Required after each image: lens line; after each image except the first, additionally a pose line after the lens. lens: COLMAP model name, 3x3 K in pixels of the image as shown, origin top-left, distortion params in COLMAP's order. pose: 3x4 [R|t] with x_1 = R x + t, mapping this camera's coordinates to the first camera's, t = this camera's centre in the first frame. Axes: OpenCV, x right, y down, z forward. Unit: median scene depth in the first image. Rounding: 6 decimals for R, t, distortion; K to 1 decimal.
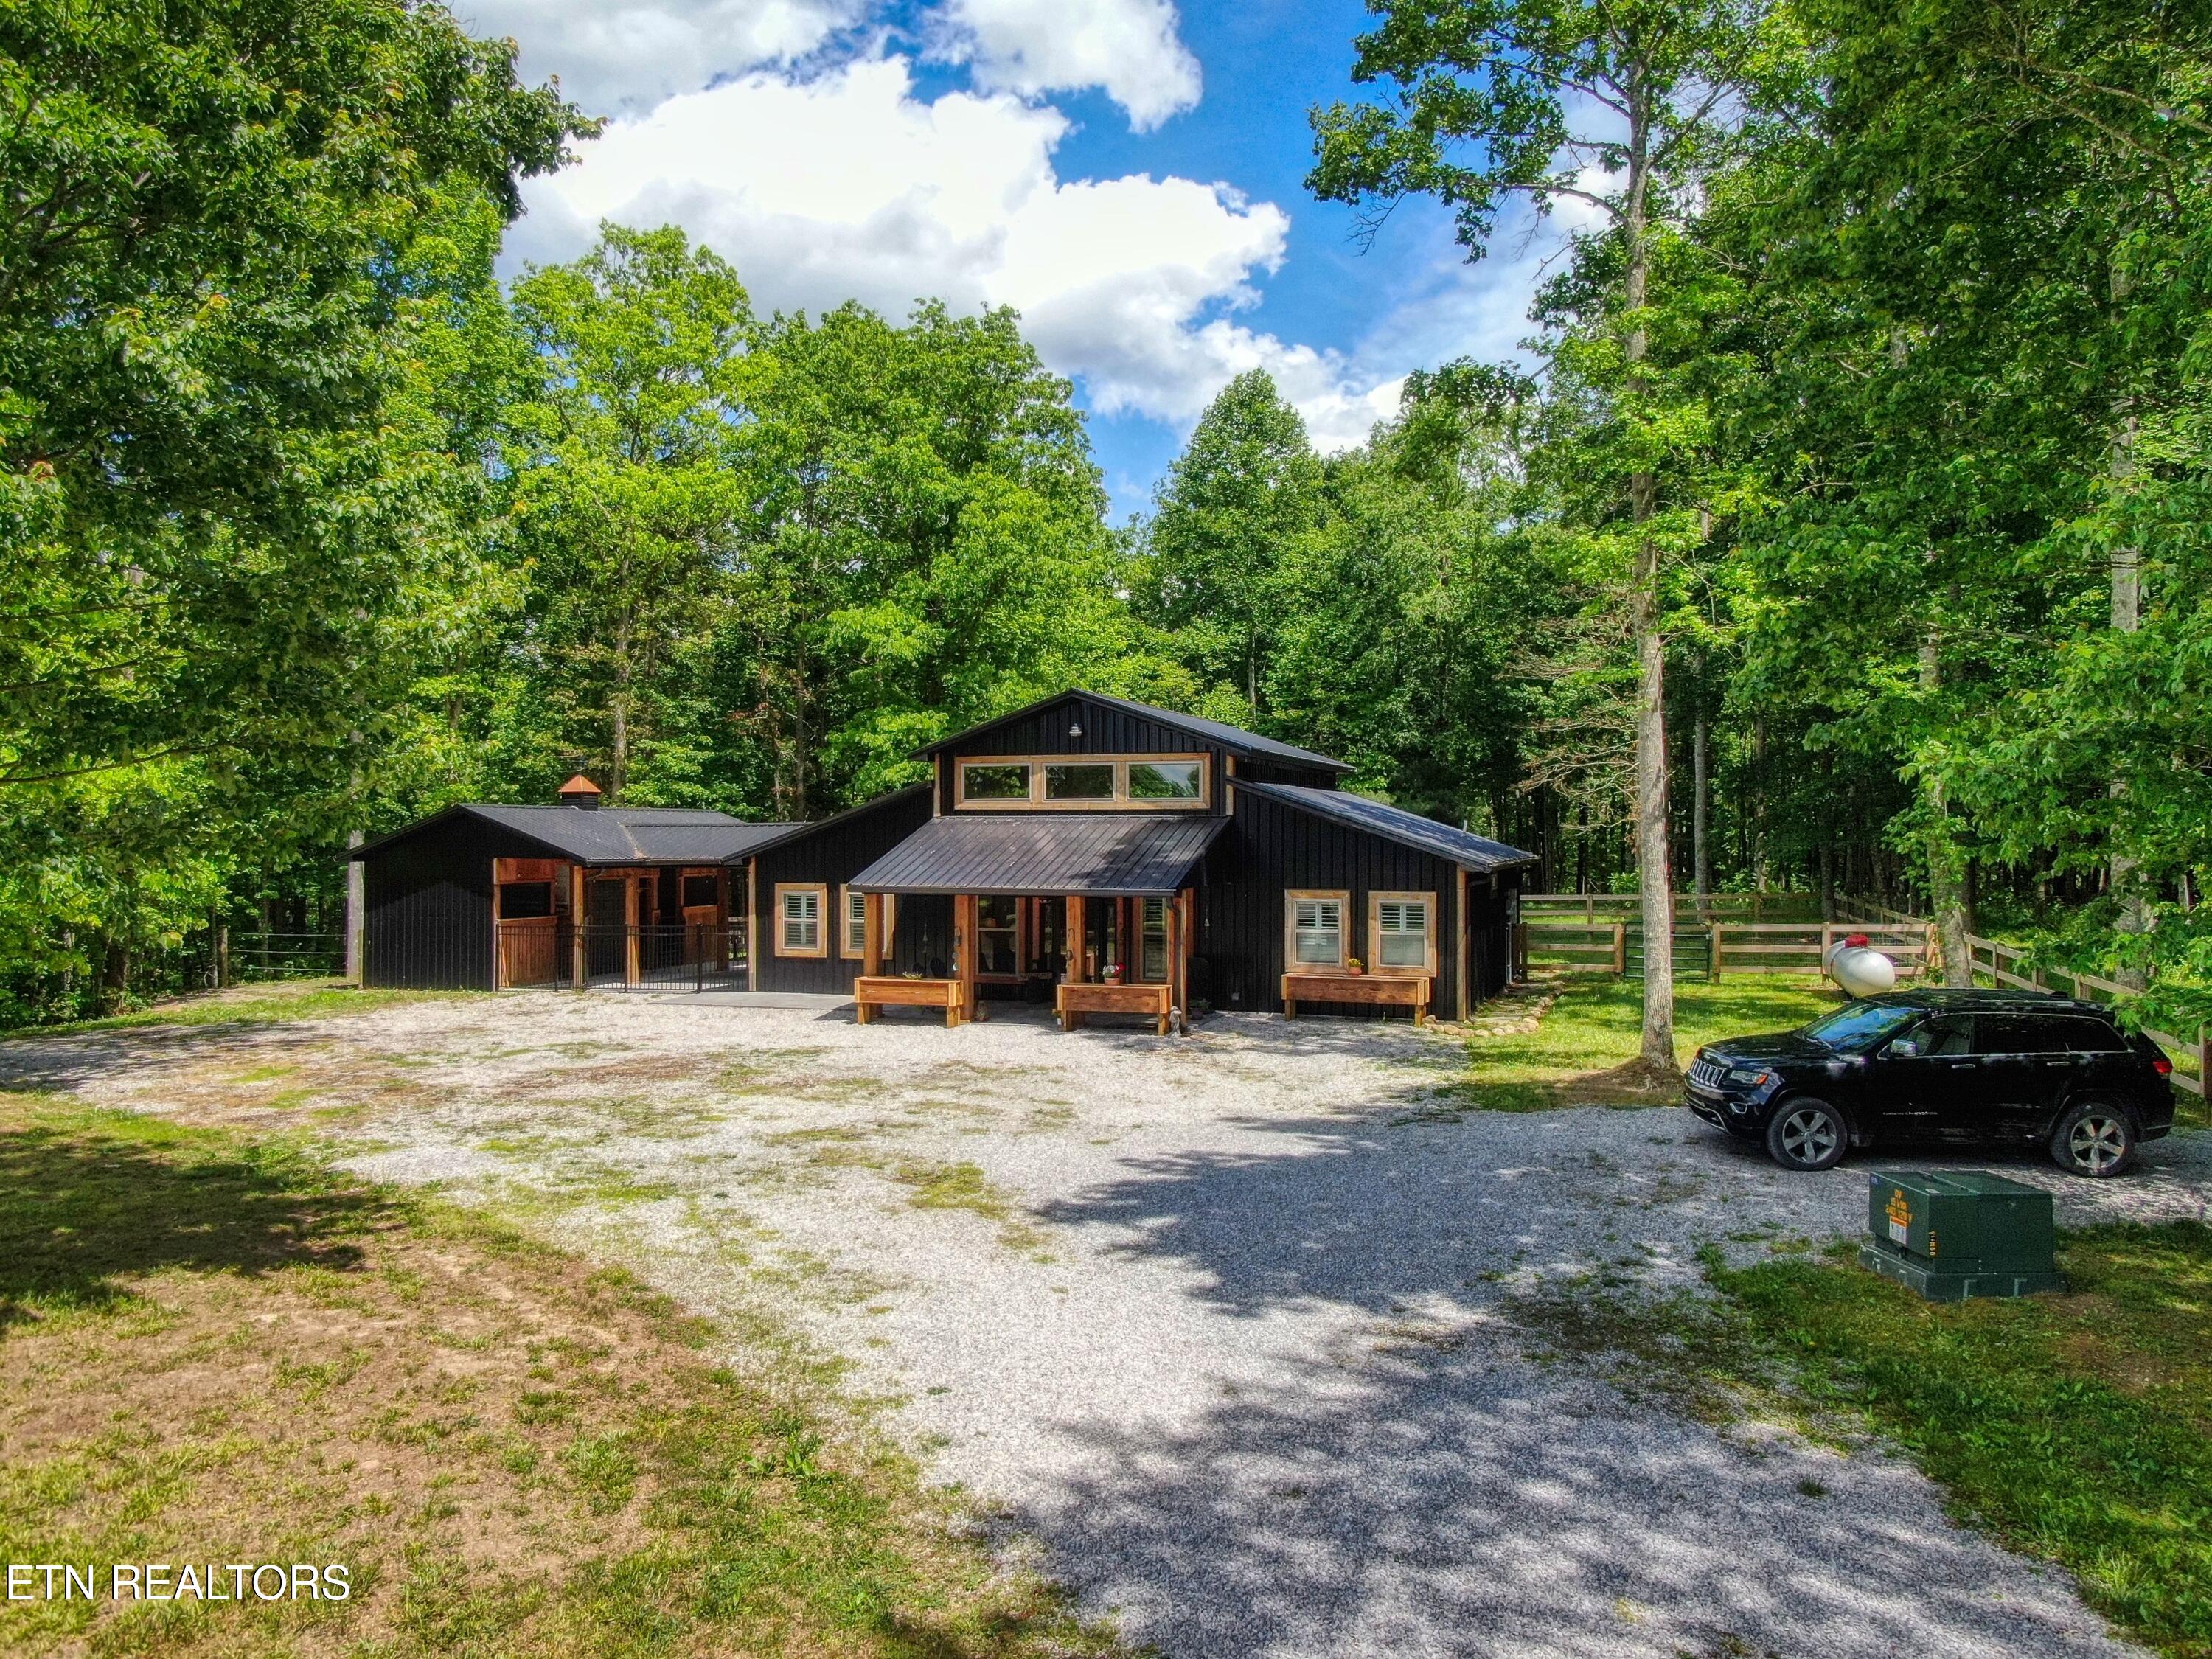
lens RADIAL K [[1592.2, 0, 1106.0], [0, 1592.2, 829.5], [0, 0, 1]] dist [-0.022948, 0.004238]
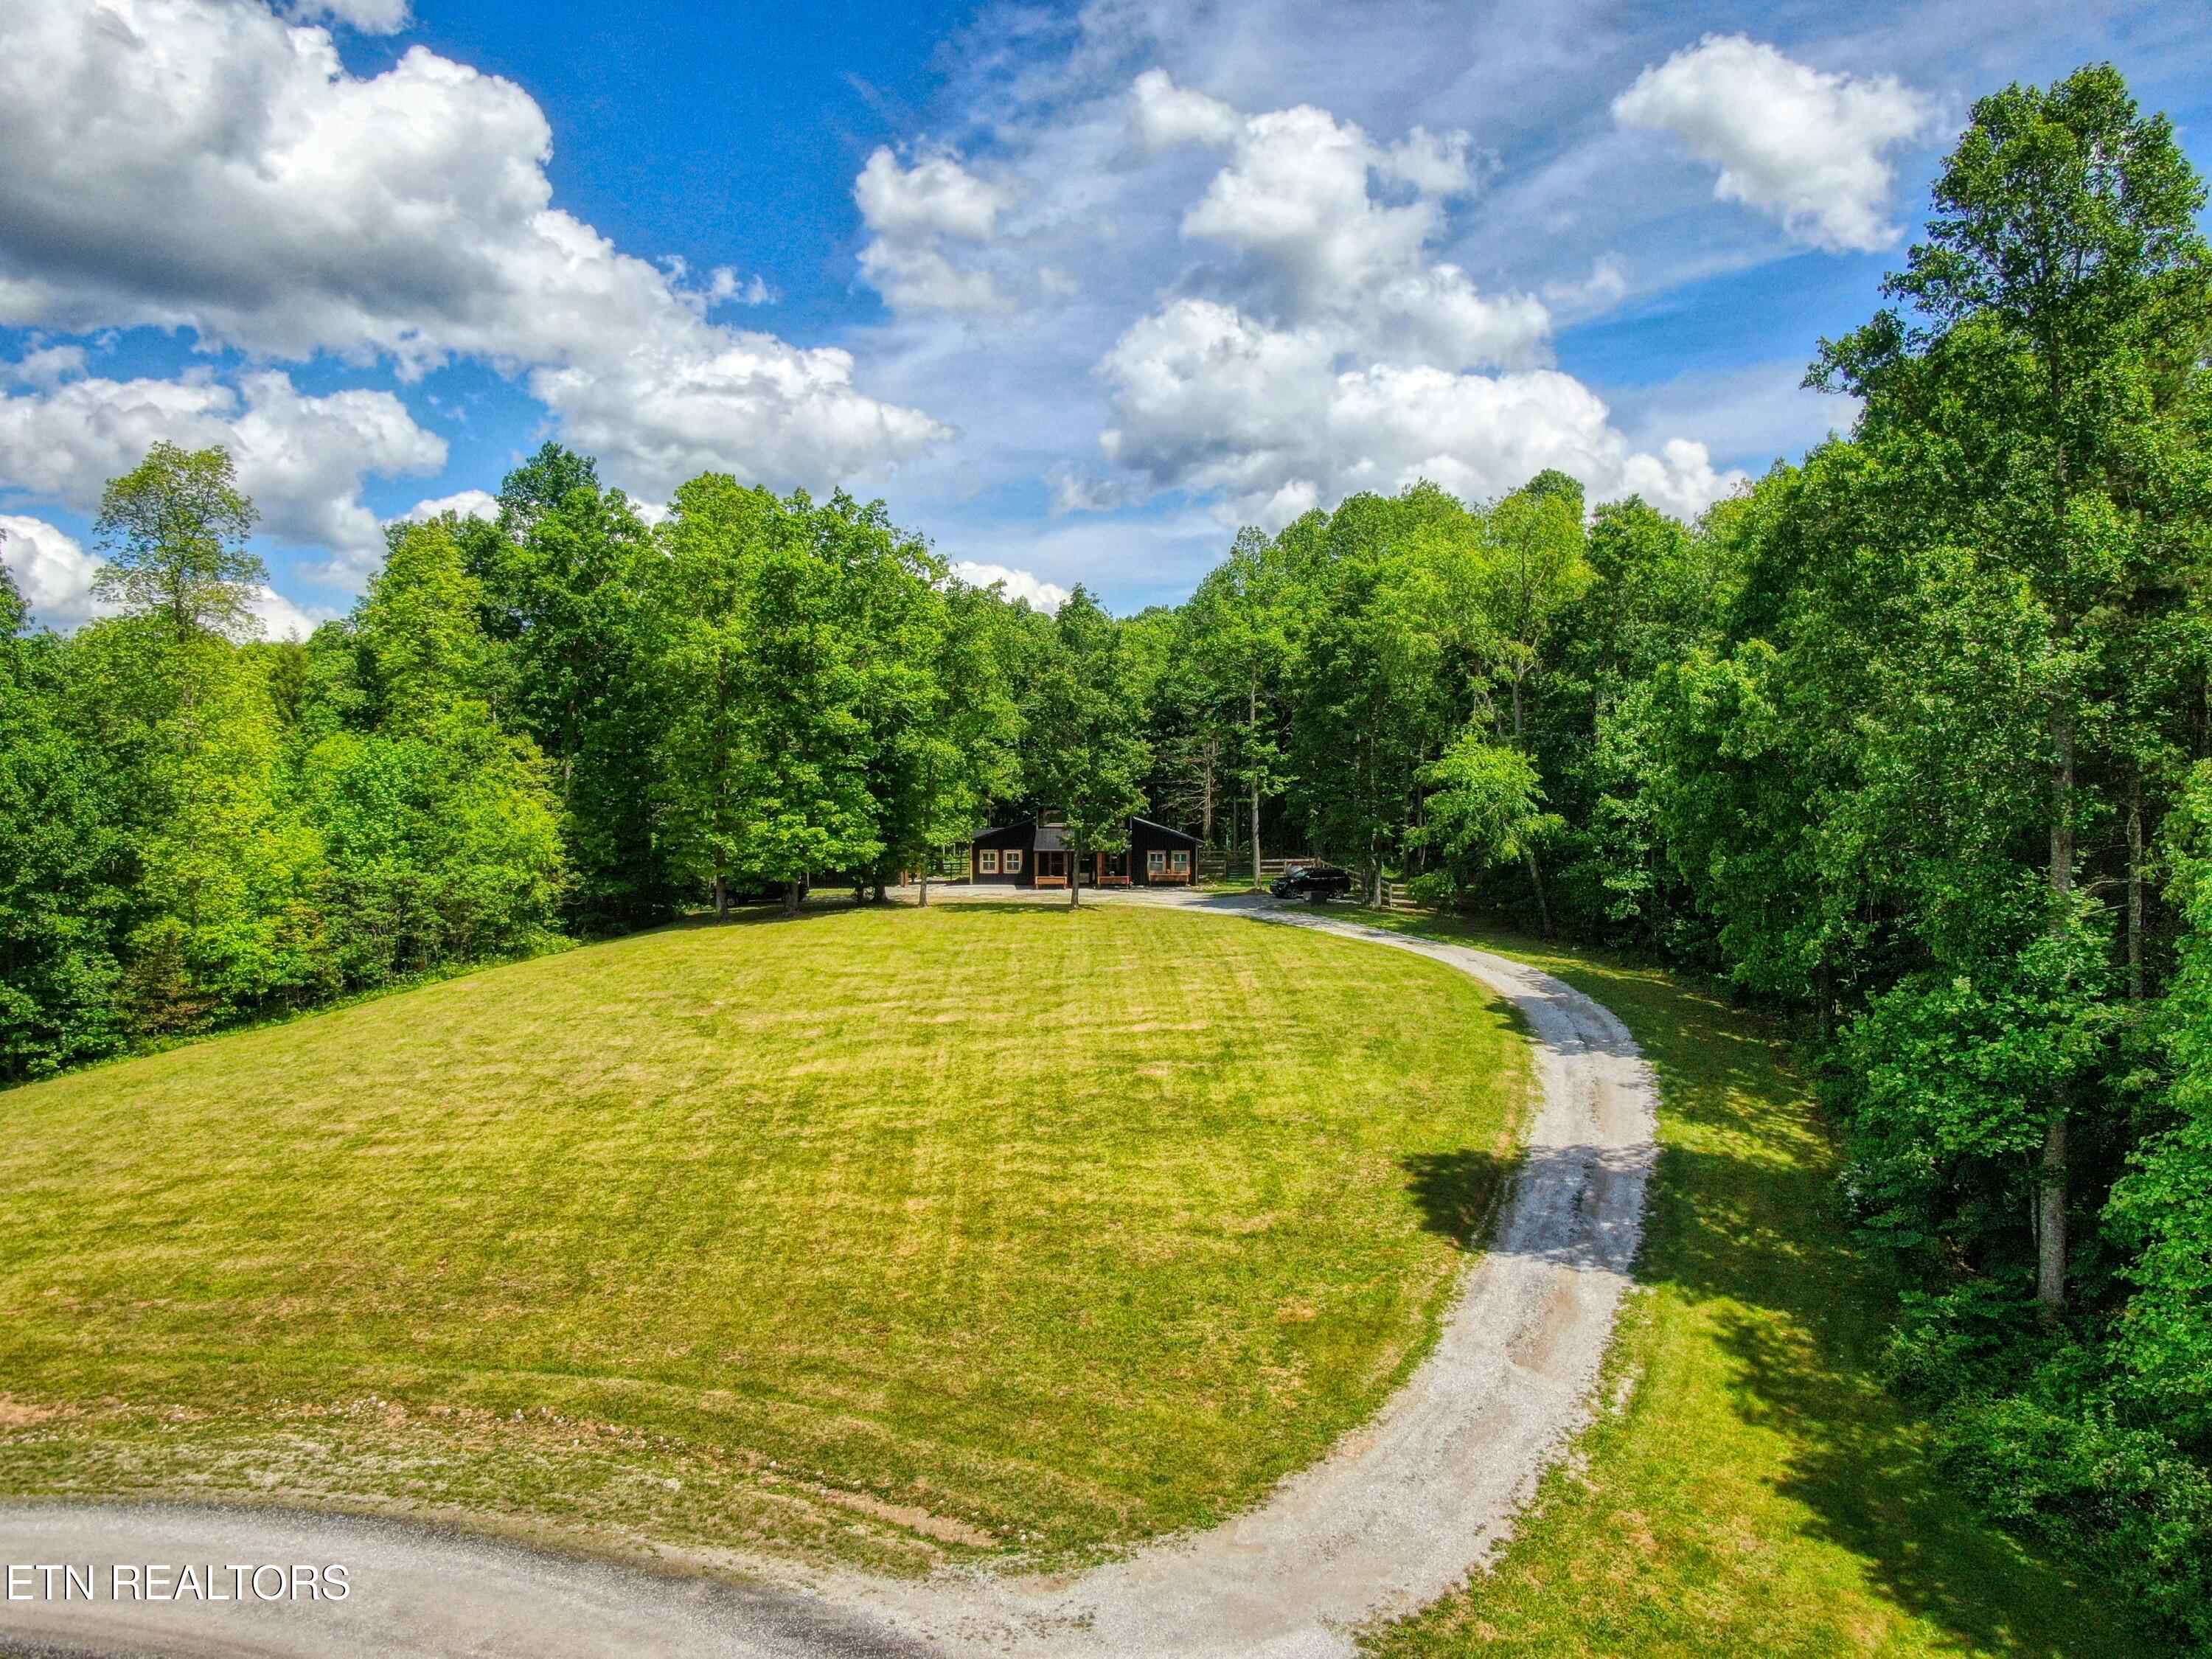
lens RADIAL K [[1592.2, 0, 1106.0], [0, 1592.2, 829.5], [0, 0, 1]] dist [-0.022948, 0.004238]
pose [[0.940353, -0.005350, 0.340158, -0.979414], [-0.003299, 0.999686, 0.024844, -0.079851], [-0.340184, -0.024484, 0.940040, -1.902861]]
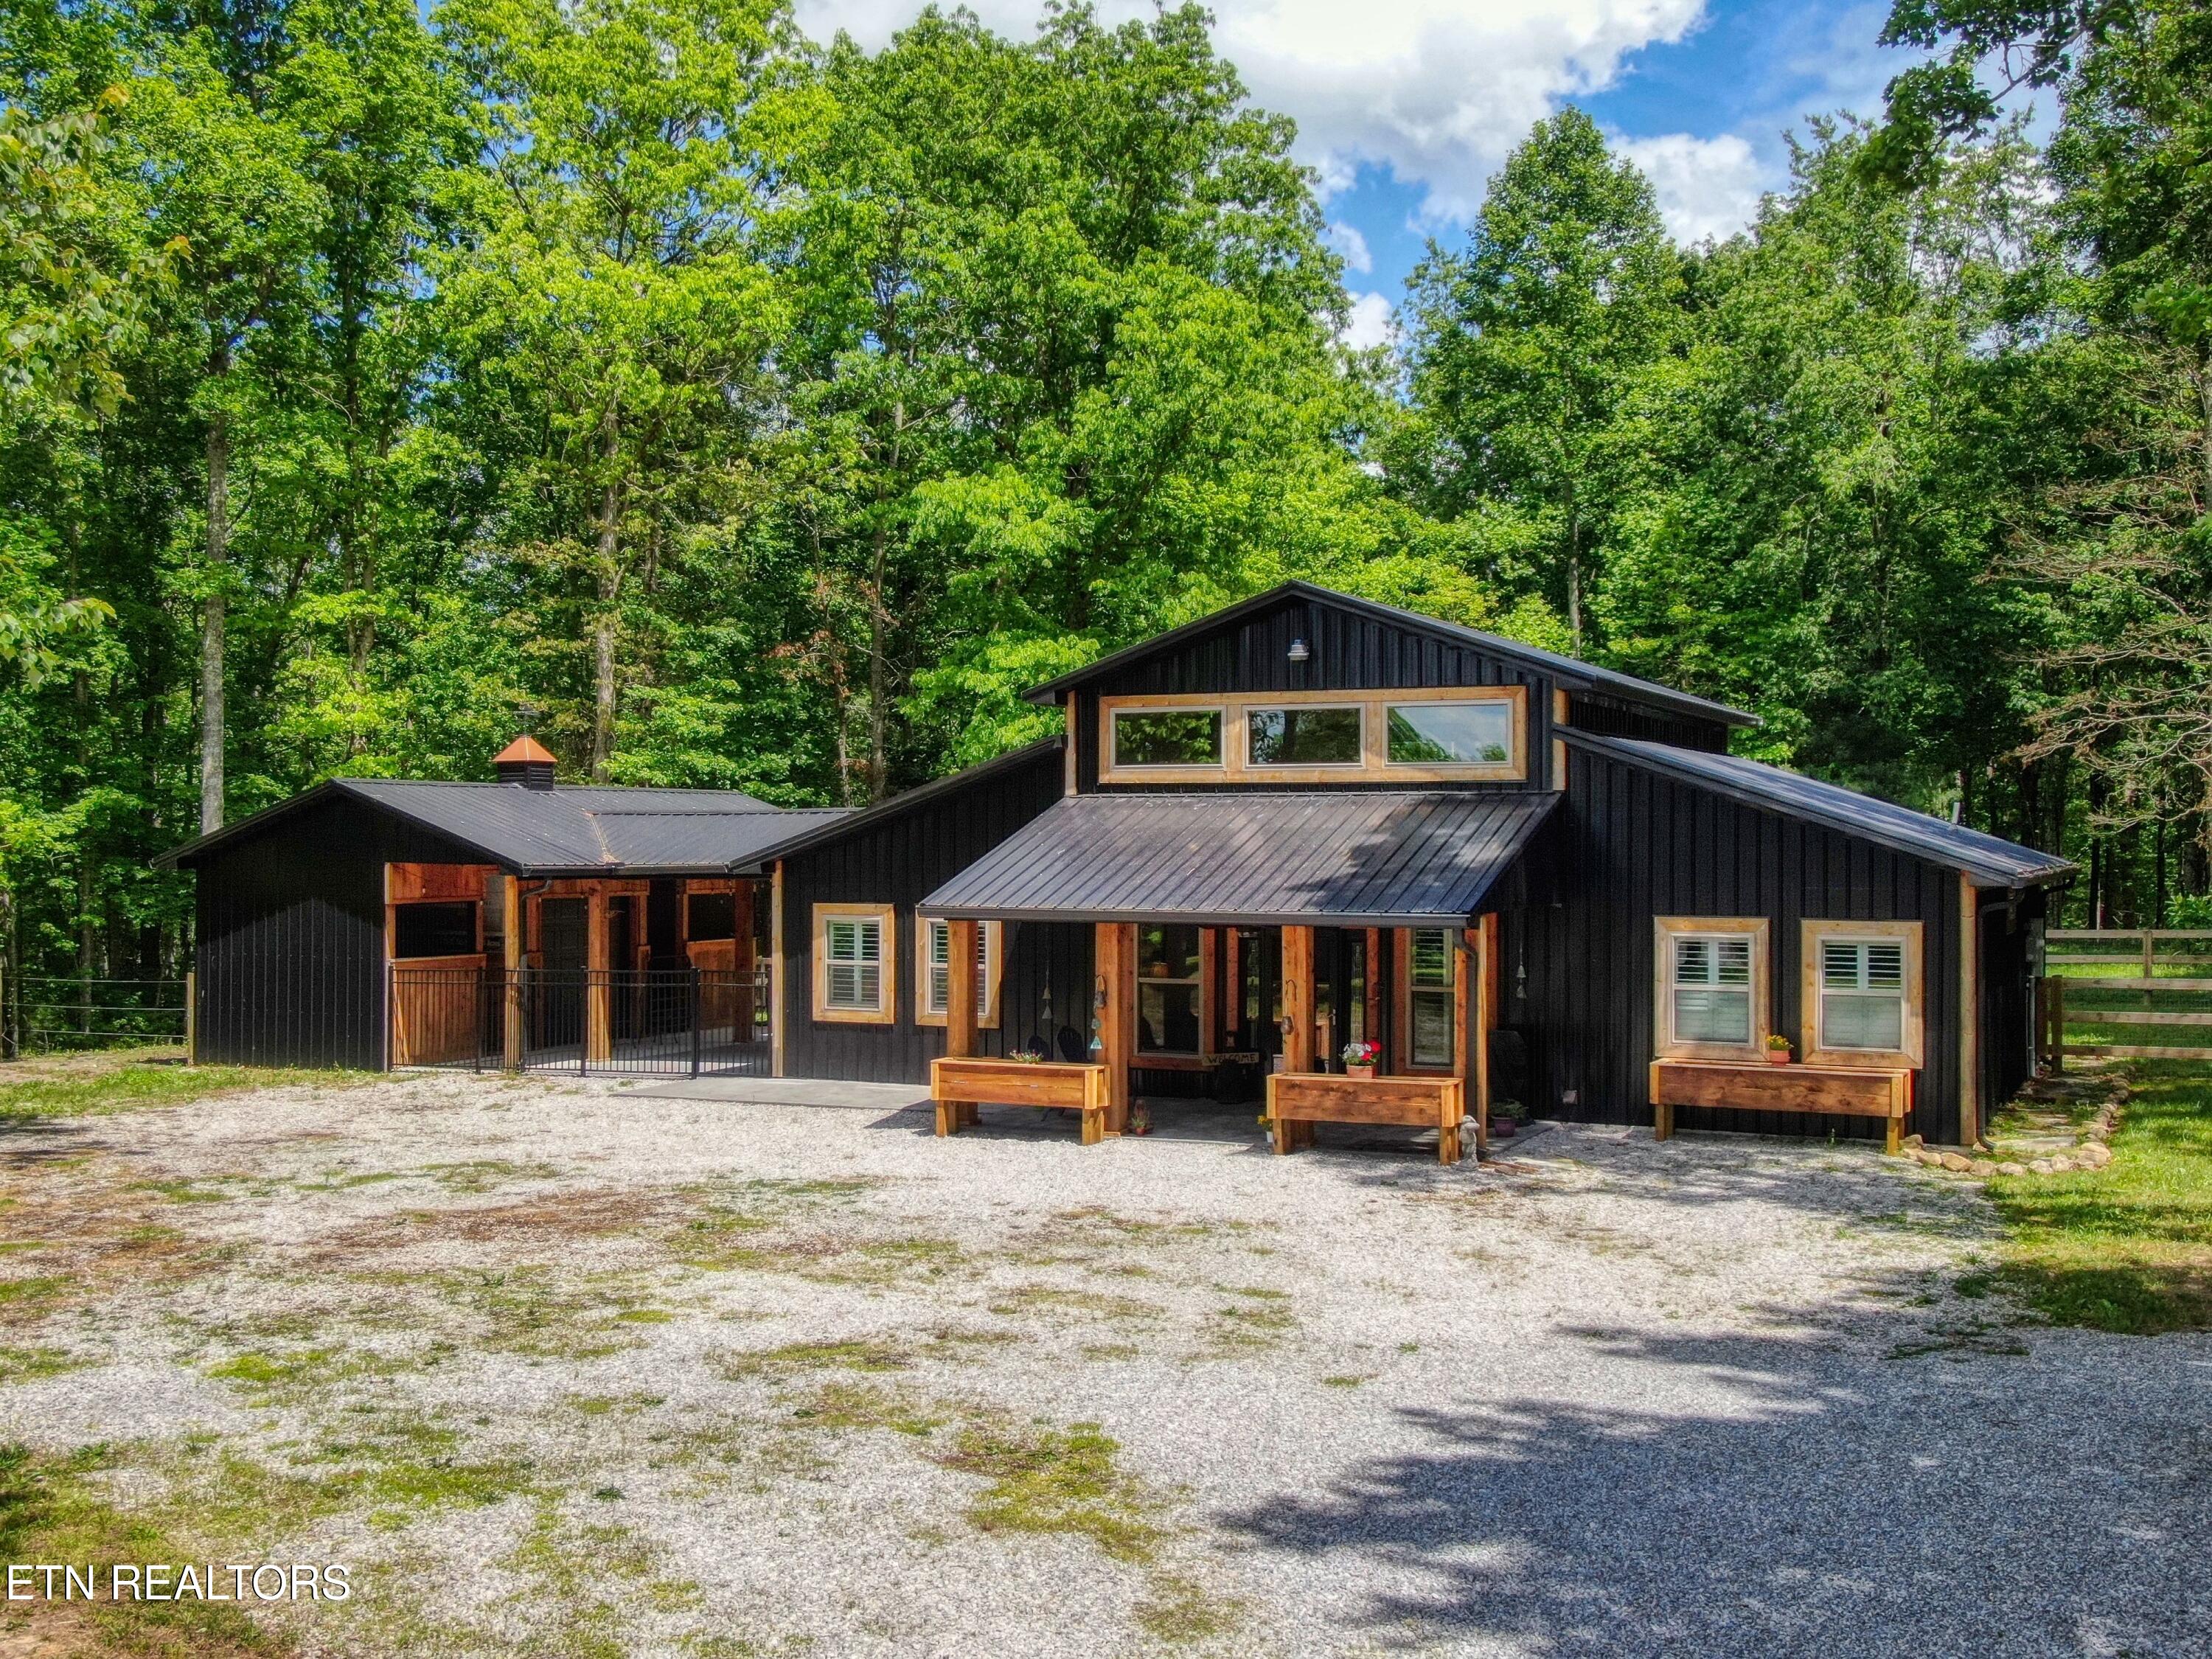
lens RADIAL K [[2286.4, 0, 1106.0], [0, 2286.4, 829.5], [0, 0, 1]] dist [-0.011063, 0.010807]
pose [[0.994570, 0.000206, -0.104070, -0.001291], [-0.000409, 0.999998, -0.001927, 0.006291], [0.104070, 0.001959, 0.994568, 0.117226]]
